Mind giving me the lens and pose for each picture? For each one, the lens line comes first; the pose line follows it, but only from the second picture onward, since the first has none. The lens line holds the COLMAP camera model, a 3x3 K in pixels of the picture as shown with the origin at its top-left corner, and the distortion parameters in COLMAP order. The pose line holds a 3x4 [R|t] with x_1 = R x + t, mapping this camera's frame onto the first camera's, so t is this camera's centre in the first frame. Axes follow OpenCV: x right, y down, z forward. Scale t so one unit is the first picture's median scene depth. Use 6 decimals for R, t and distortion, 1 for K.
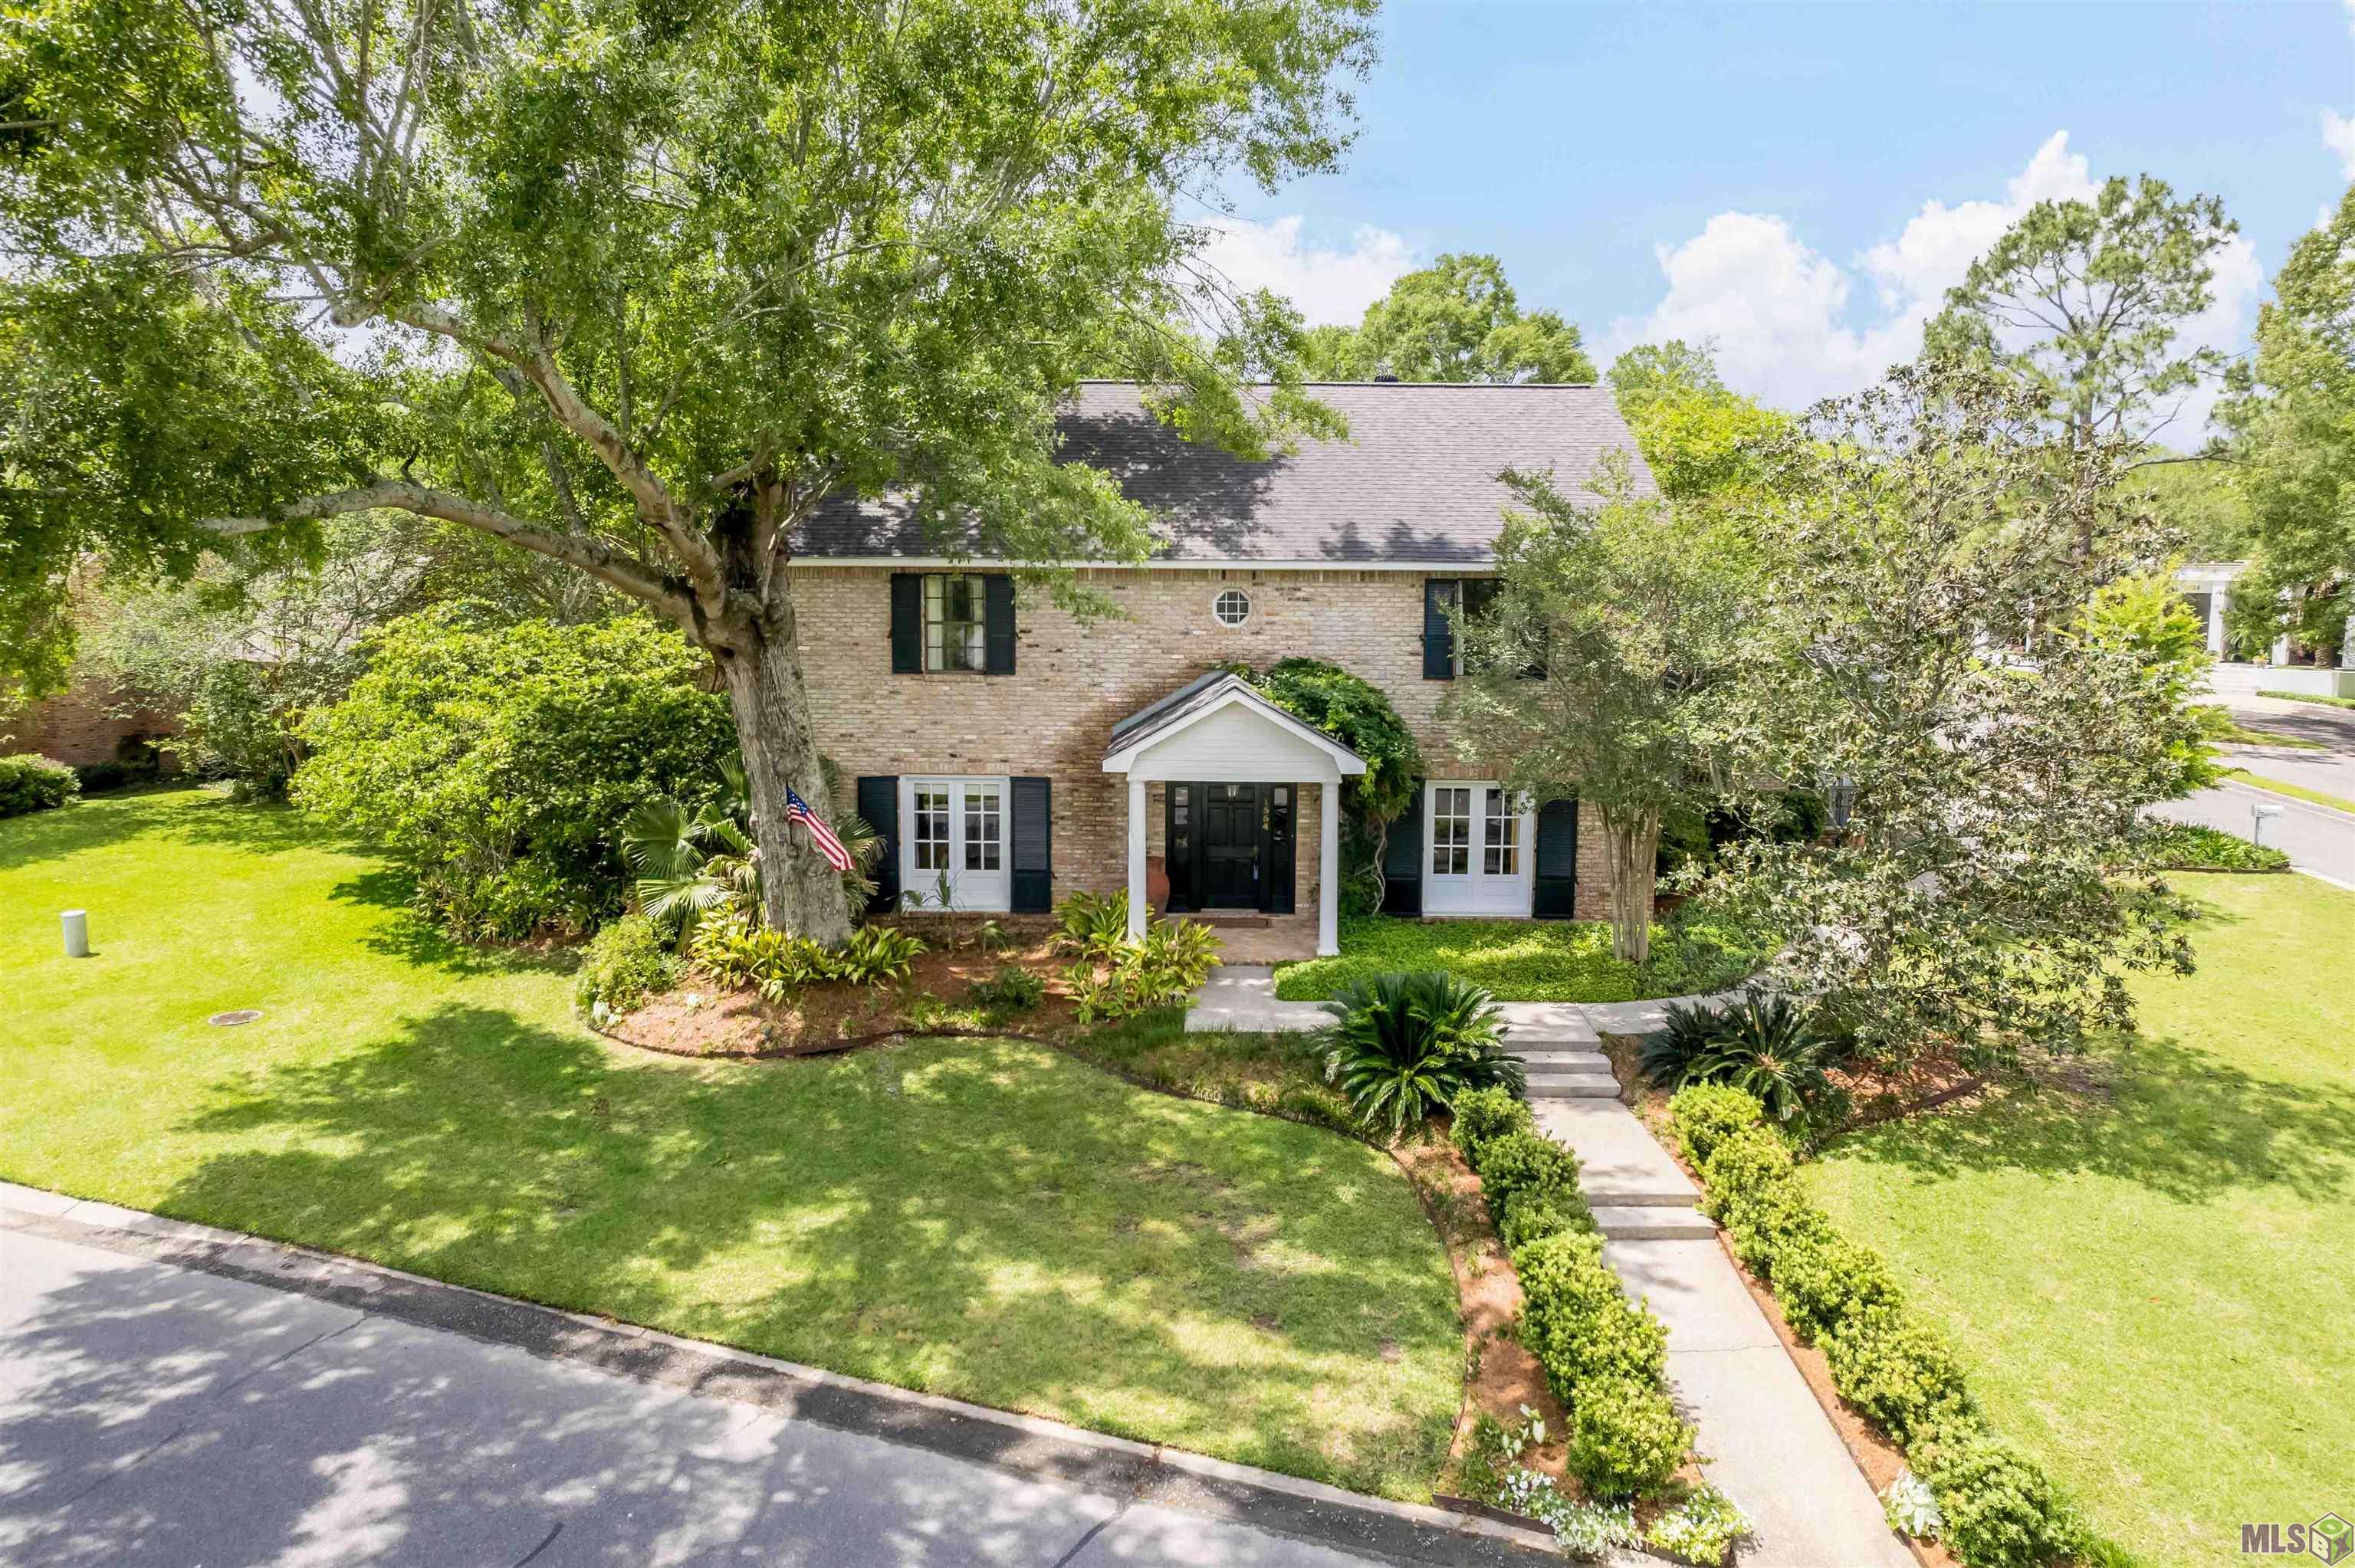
lens RADIAL K [[1498.6, 0, 1168.9], [0, 1498.6, 792.1], [0, 0, 1]] dist [-0.038058, 0.018717]
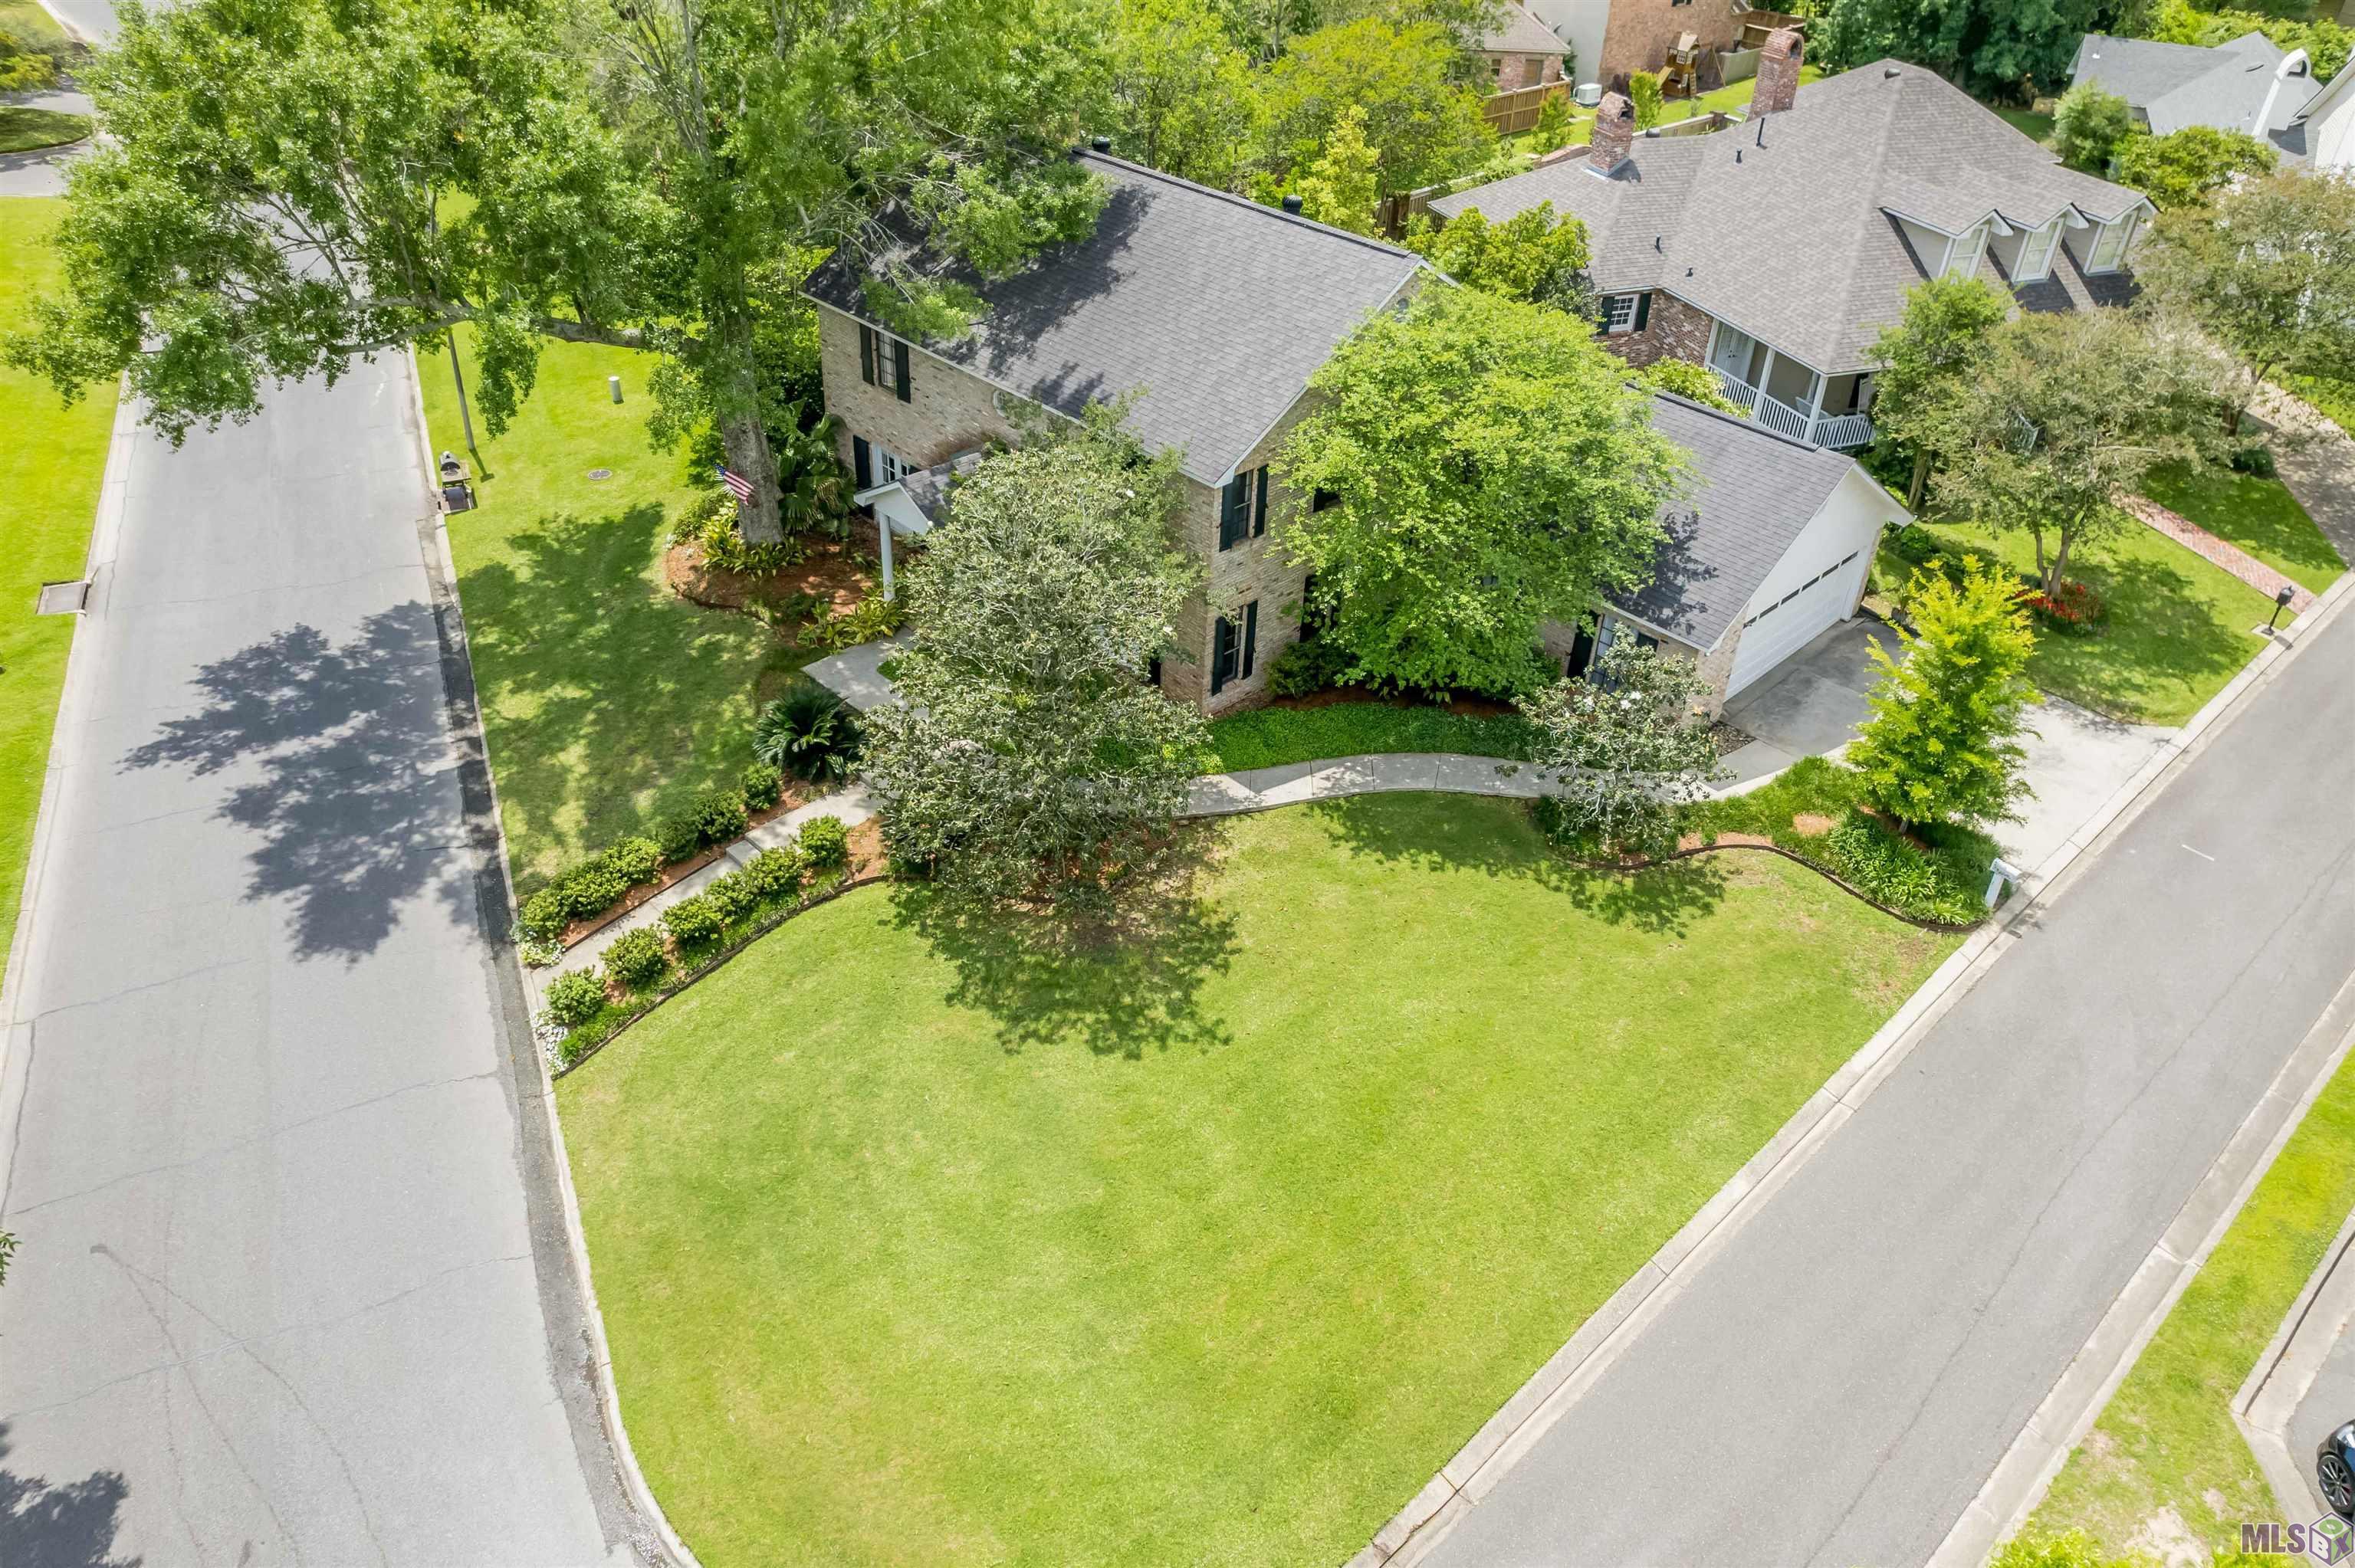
lens RADIAL K [[1498.6, 0, 1167.4], [0, 1498.6, 778.9], [0, 0, 1]] dist [-0.038058, 0.018717]
pose [[0.718961, 0.429128, -0.546758, 1.214133], [-0.145065, 0.861966, 0.485768, -0.589870], [0.679744, -0.269933, 0.681971, 0.036554]]
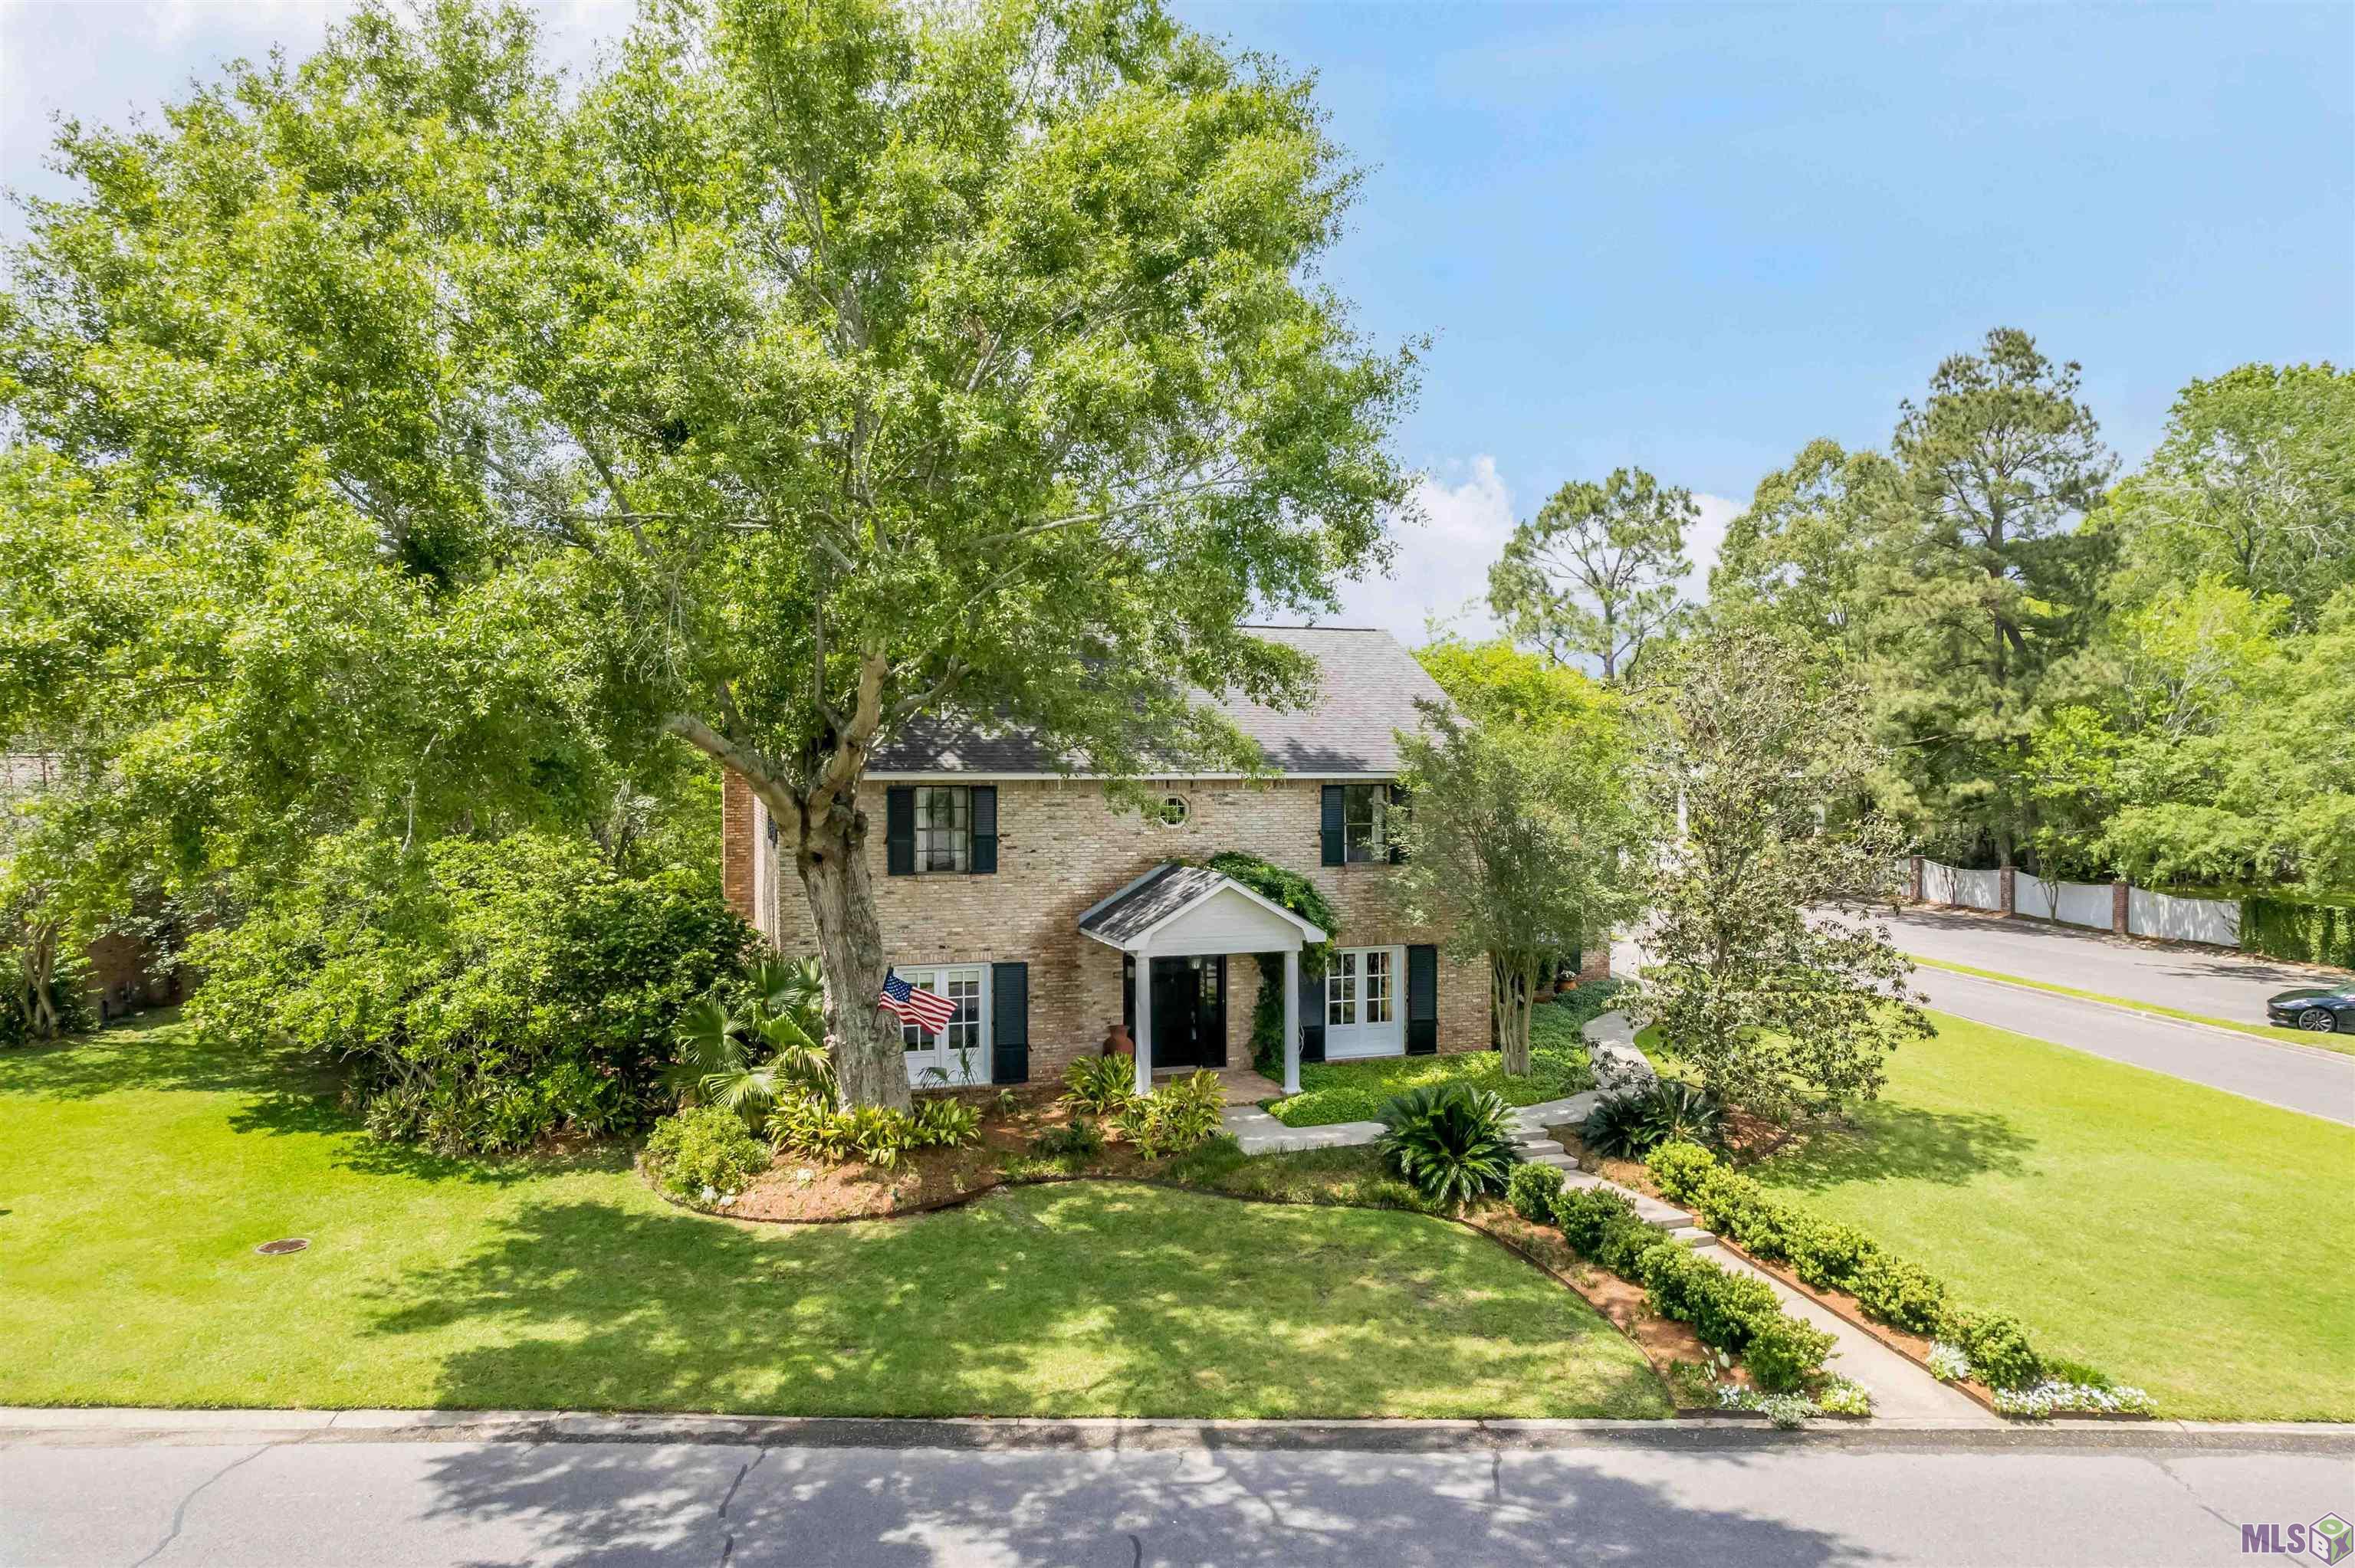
lens RADIAL K [[1498.6, 0, 1172.7], [0, 1498.6, 852.7], [0, 0, 1]] dist [-0.038058, 0.018717]
pose [[0.941646, -0.028250, 0.335416, -0.401049], [0.060447, 0.994465, -0.085940, 0.013921], [-0.331132, 0.101200, 0.938142, -0.133429]]
